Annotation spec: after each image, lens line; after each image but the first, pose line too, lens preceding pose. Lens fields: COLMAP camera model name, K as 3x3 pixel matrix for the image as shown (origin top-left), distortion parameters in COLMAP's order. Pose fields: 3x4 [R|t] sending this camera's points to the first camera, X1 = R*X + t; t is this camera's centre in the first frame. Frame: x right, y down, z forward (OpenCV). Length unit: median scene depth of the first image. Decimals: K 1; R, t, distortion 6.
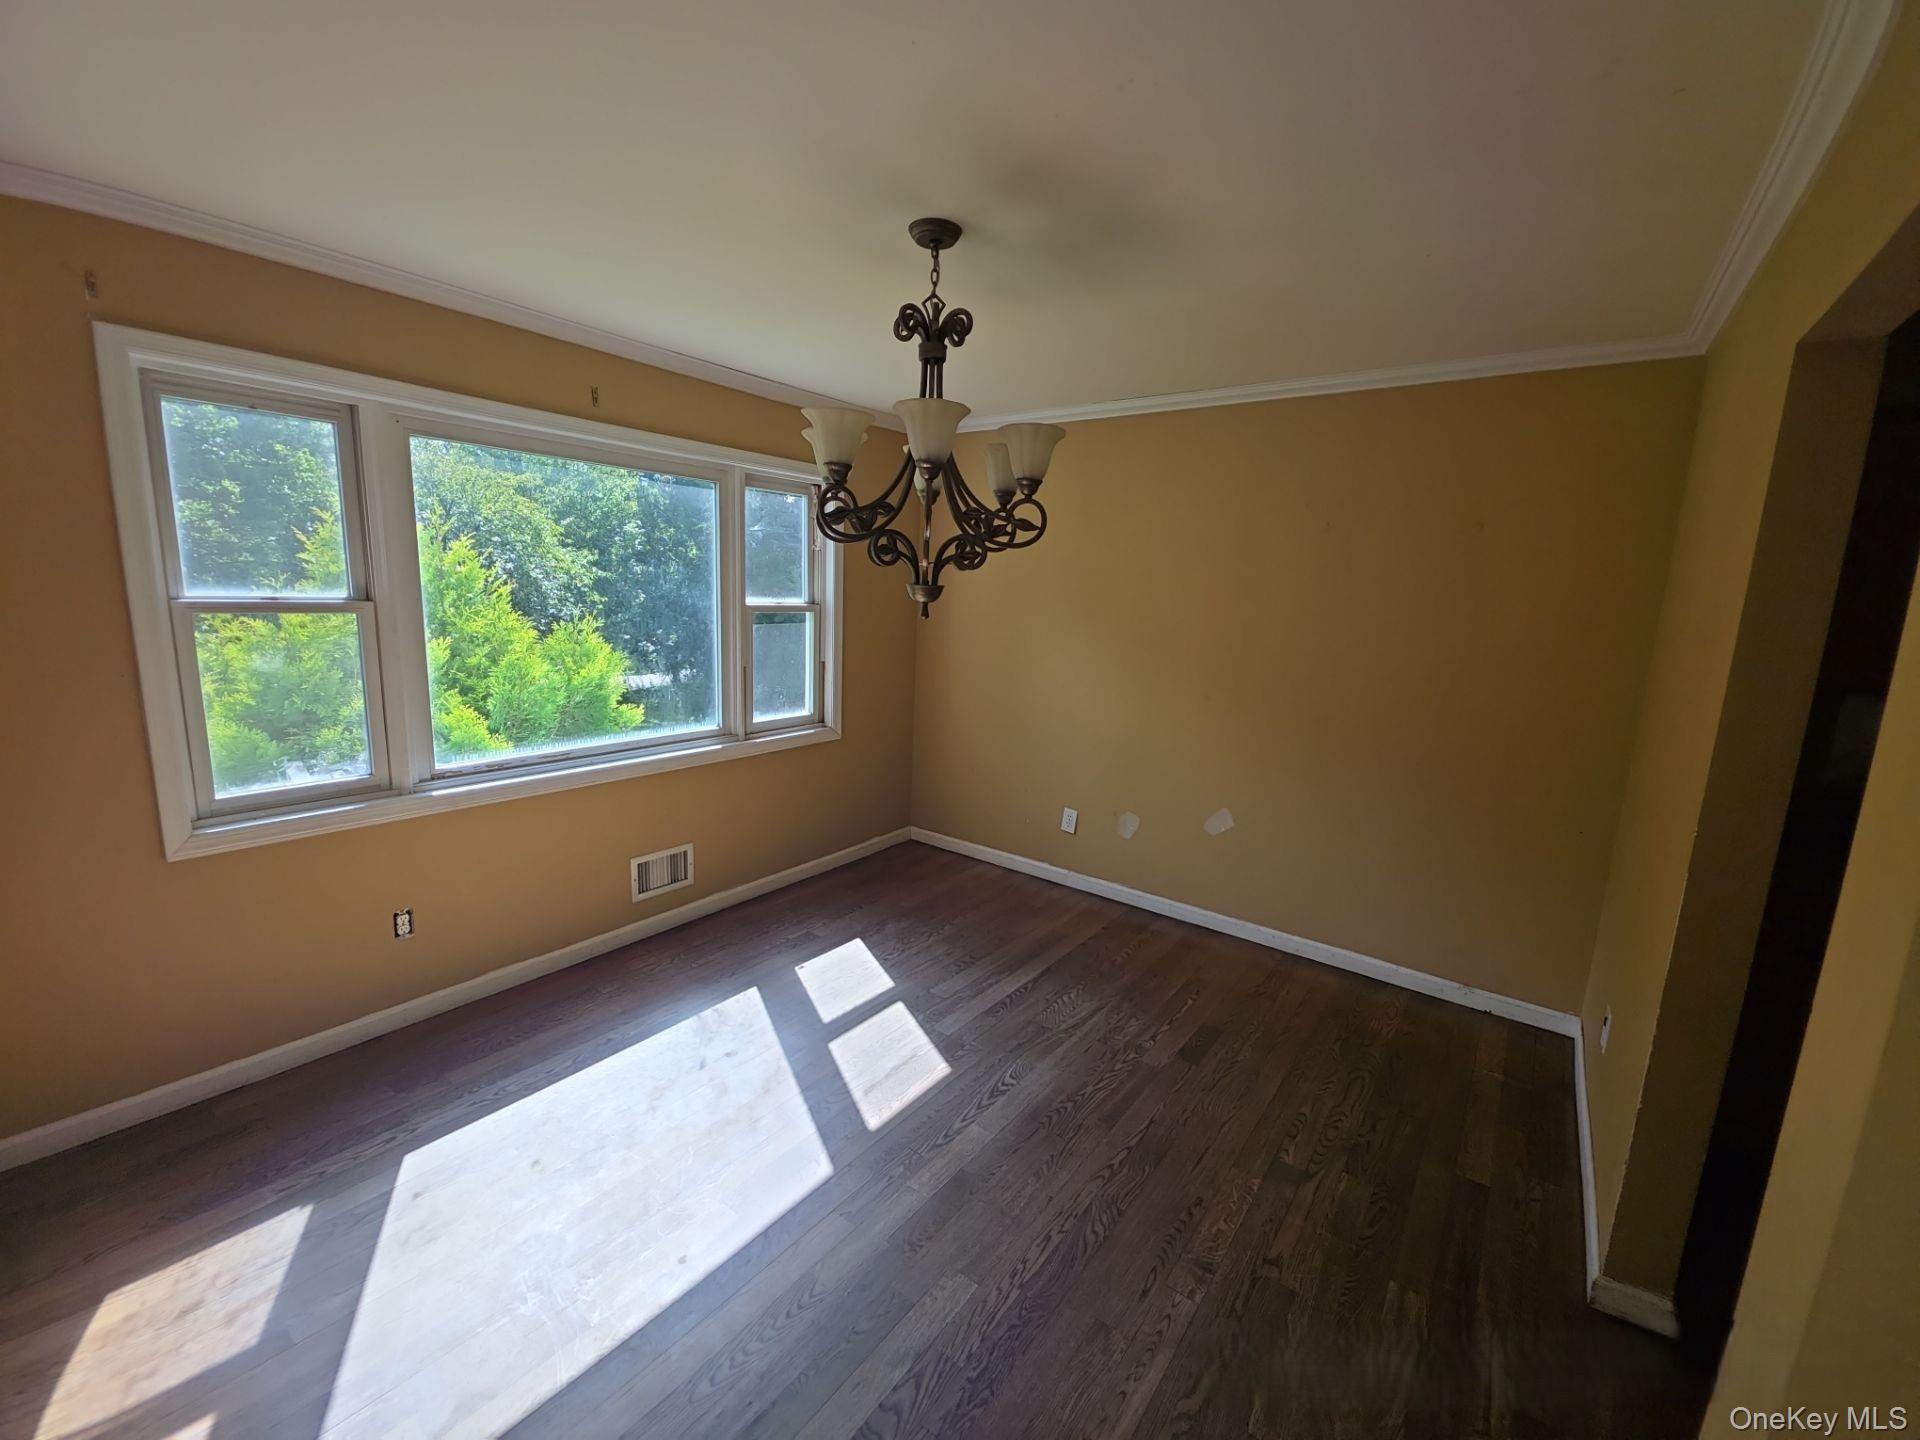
lens RADIAL K [[772.5, 0, 968.2], [0, 772.5, 714.2], [0, 0, 1]] dist [0.001323, -0.000643]
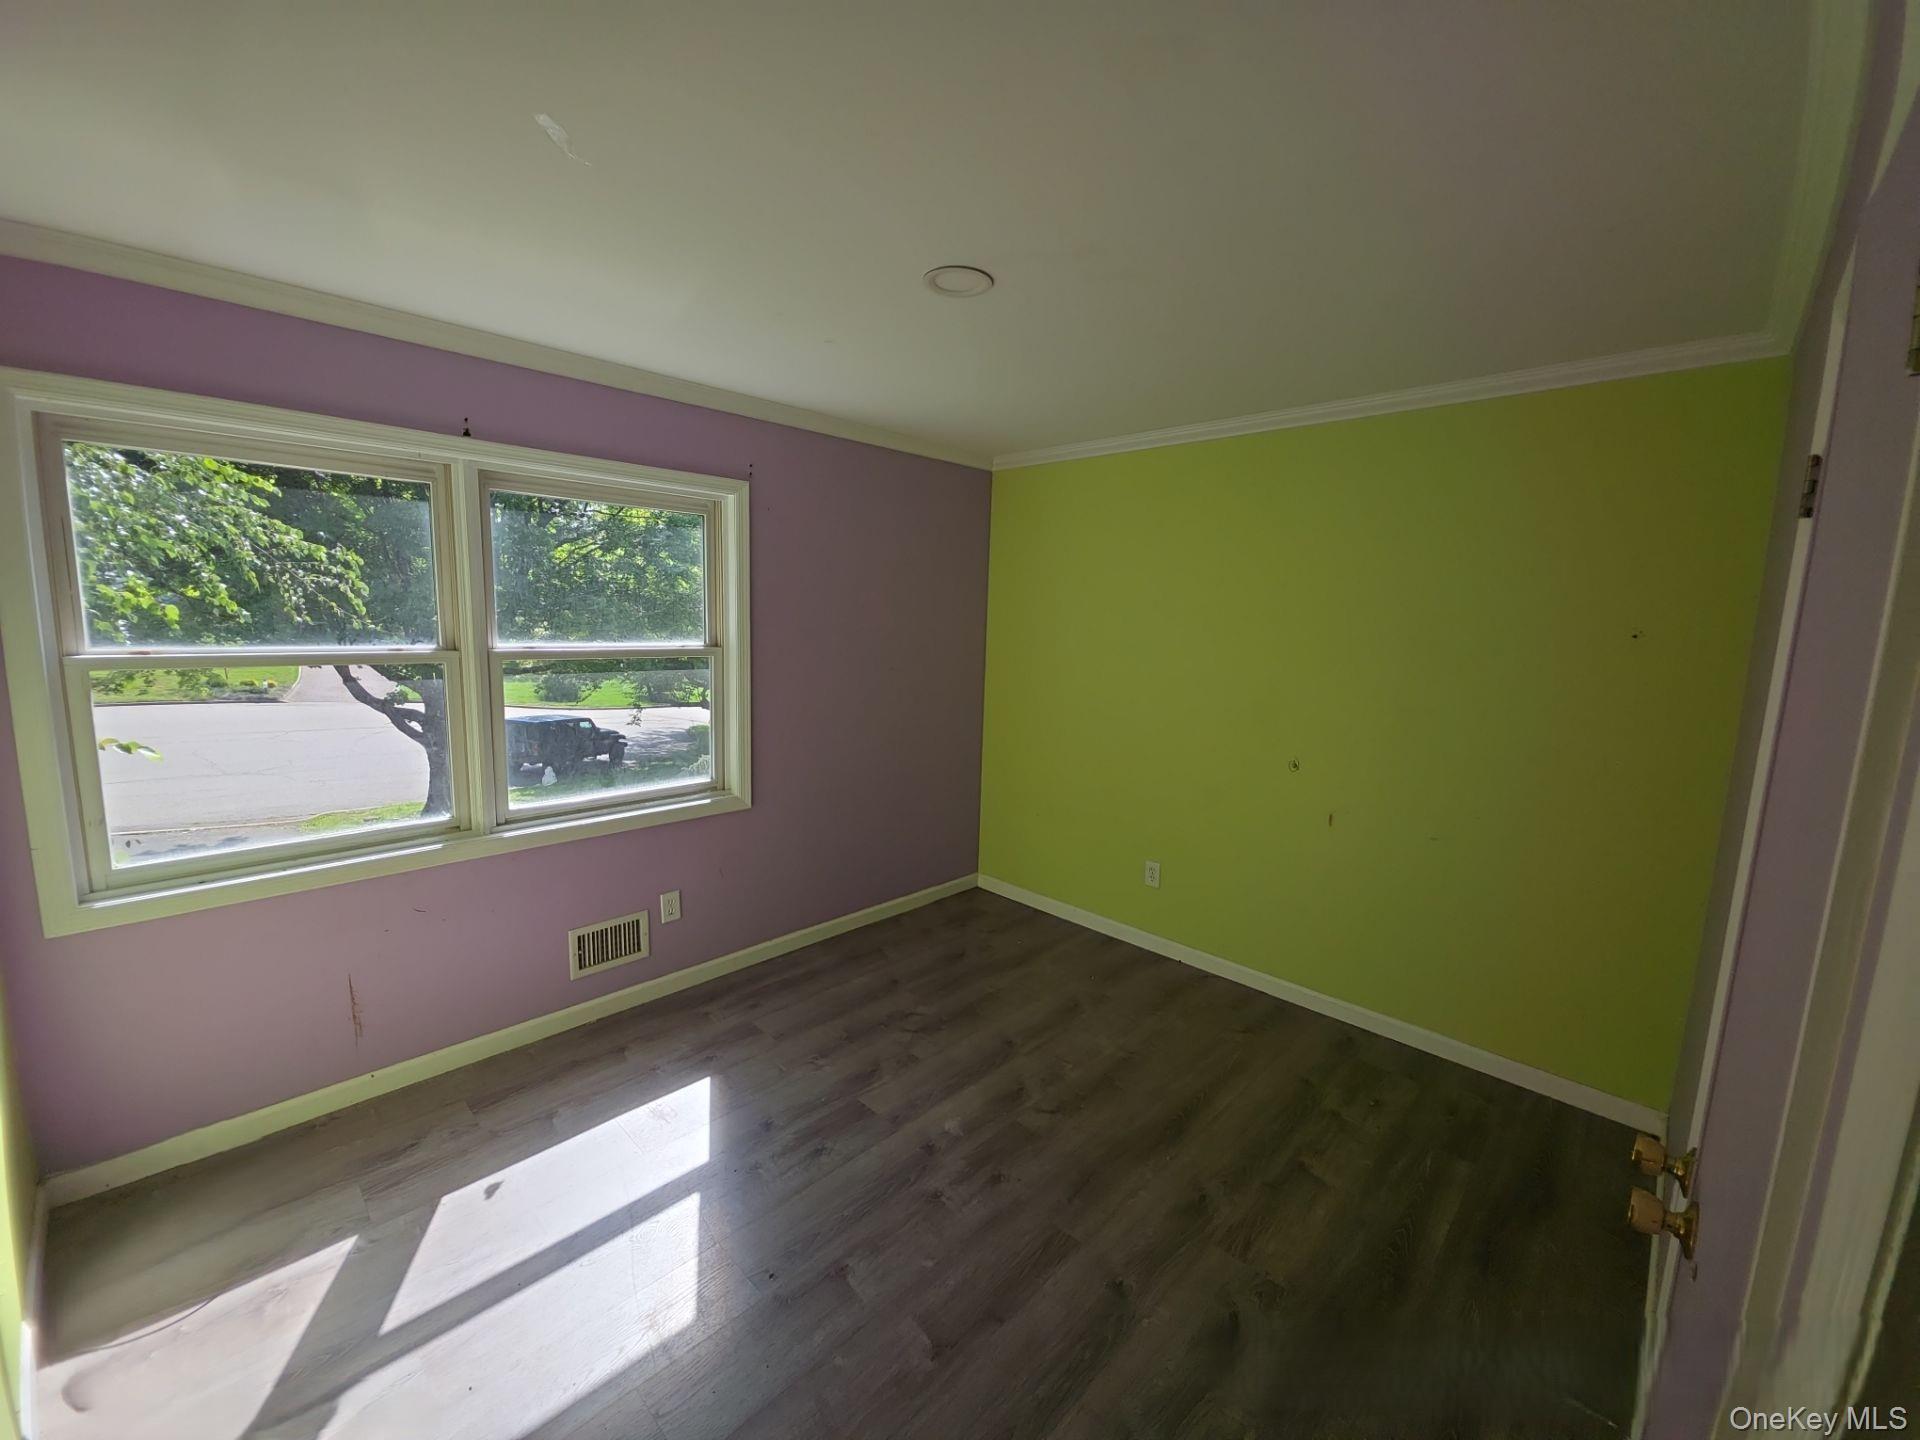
lens RADIAL K [[772.5, 0, 945.3], [0, 772.5, 769.9], [0, 0, 1]] dist [0.001323, -0.000643]
pose [[0.989182, 0.000775, -0.146691, 0.089478], [0.002650, 0.999729, 0.023147, -0.015878], [0.146669, -0.023285, 0.988912, 0.117836]]
